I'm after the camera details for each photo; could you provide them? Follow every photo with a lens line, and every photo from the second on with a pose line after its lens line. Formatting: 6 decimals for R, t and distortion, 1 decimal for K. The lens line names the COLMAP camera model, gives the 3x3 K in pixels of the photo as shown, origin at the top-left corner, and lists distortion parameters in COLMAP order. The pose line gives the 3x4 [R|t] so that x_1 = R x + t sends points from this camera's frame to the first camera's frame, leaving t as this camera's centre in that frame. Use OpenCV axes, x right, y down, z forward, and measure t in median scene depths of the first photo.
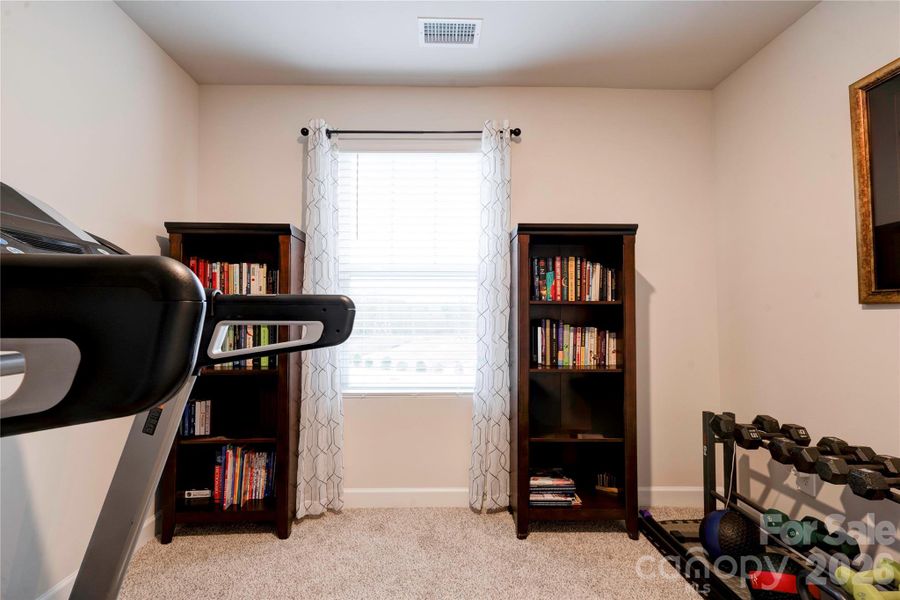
lens RADIAL K [[414.3, 0, 444.6], [0, 414.3, 299.4], [0, 0, 1]] dist [-0.002412, 0.014613]
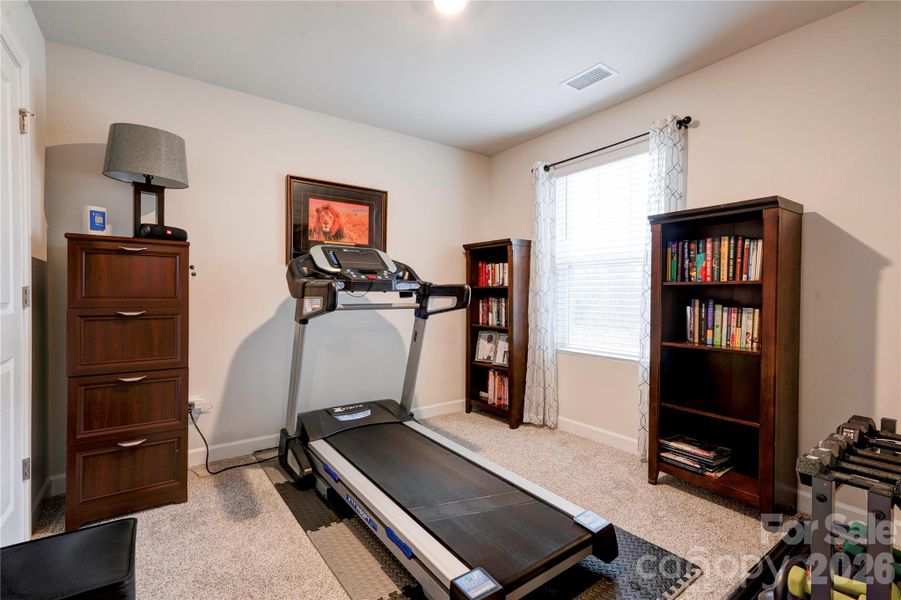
lens RADIAL K [[414.7, 0, 445.1], [0, 414.7, 299.4], [0, 0, 1]] dist [-0.002412, 0.014613]
pose [[0.560478, 0.012961, -0.828068, 0.762311], [0.022241, 0.999281, 0.030694, 0.001966], [0.827871, -0.035620, 0.559787, -0.120082]]
